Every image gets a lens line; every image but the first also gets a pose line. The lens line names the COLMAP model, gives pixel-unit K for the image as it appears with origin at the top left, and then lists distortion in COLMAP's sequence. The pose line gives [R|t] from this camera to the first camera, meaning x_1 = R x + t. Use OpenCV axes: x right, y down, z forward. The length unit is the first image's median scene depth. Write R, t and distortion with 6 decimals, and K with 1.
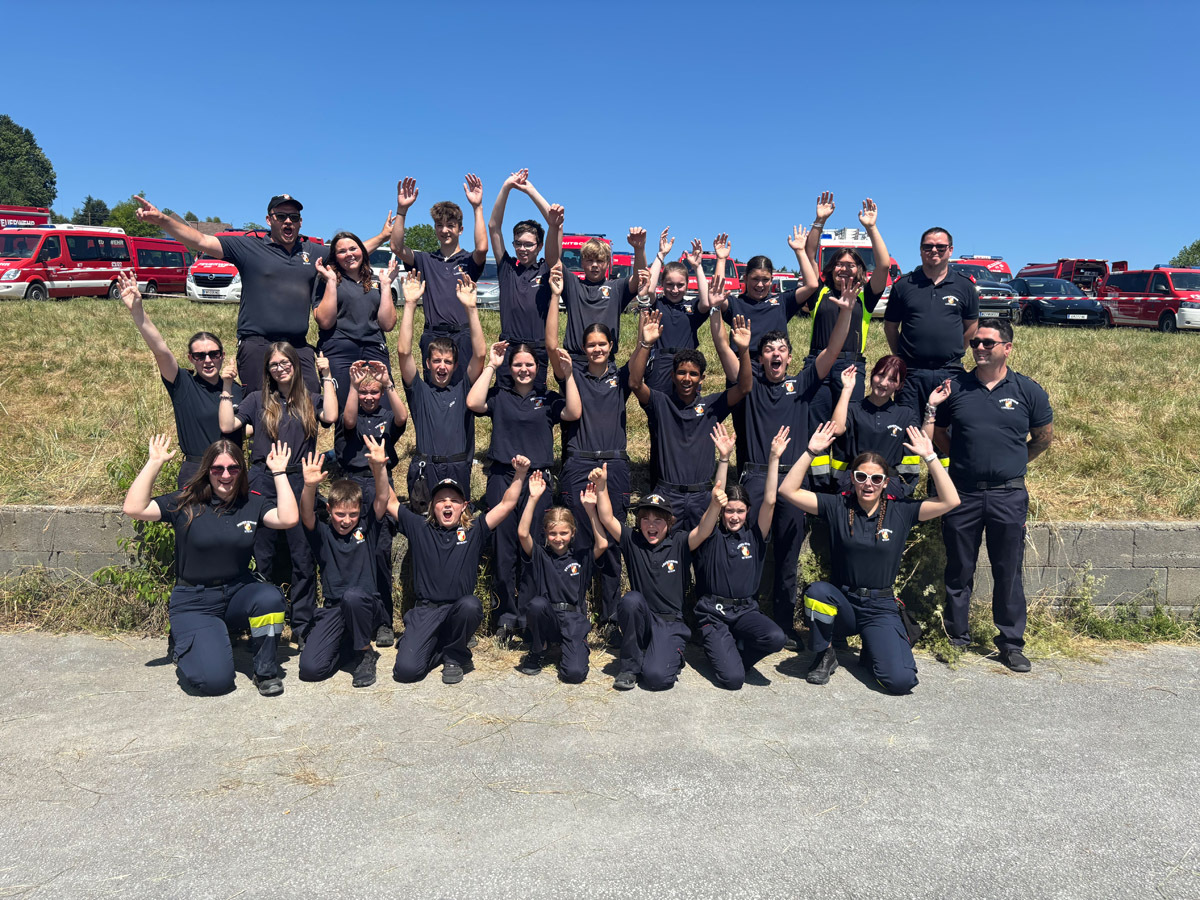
lens RADIAL K [[938.6, 0, 605.3], [0, 938.6, 452.7], [0, 0, 1]] dist [0.007760, 0.005753]
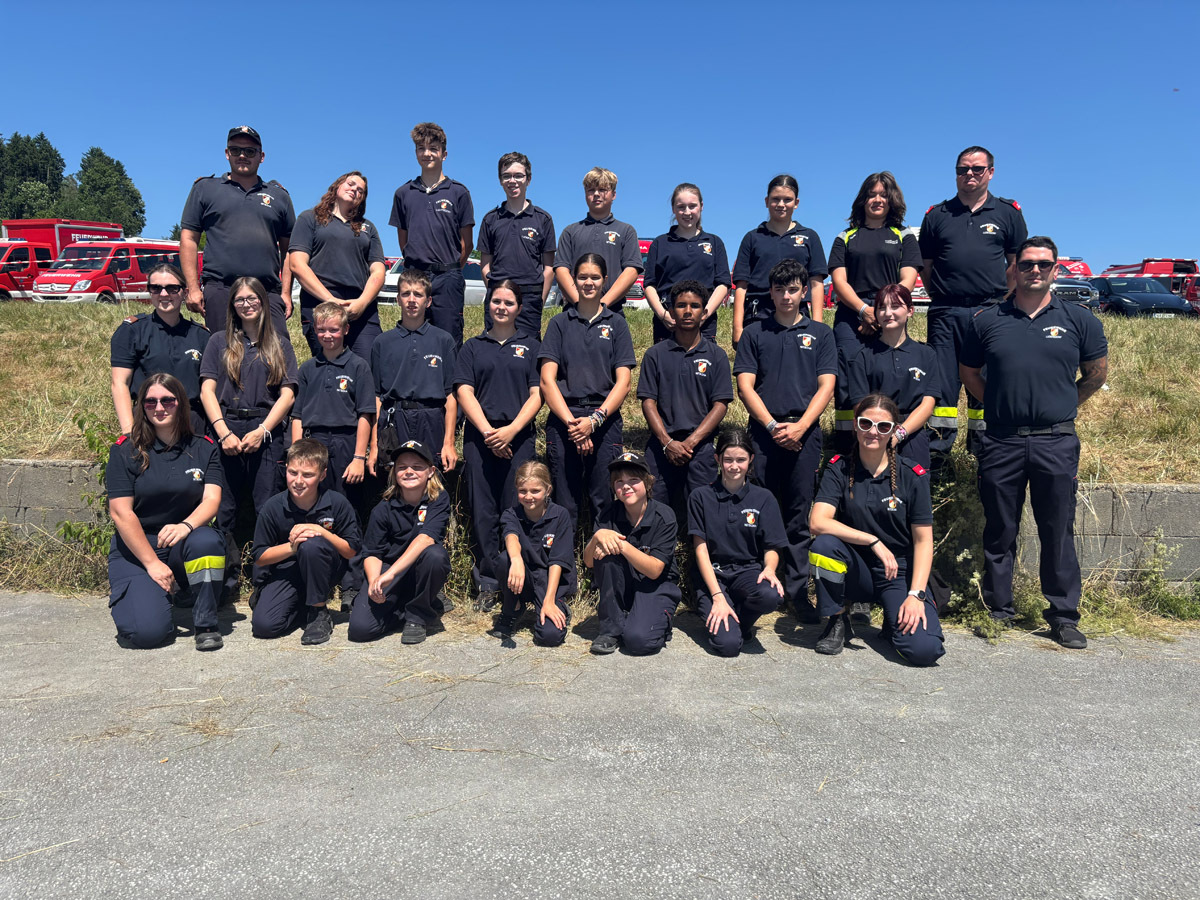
lens RADIAL K [[938.6, 0, 593.2], [0, 938.6, 448.0], [0, 0, 1]] dist [0.007760, 0.005753]
pose [[0.996378, 0.000507, -0.085037, 0.082328], [-0.002817, 0.999630, -0.027045, 0.078239], [0.084992, 0.027186, 0.996011, 0.110622]]
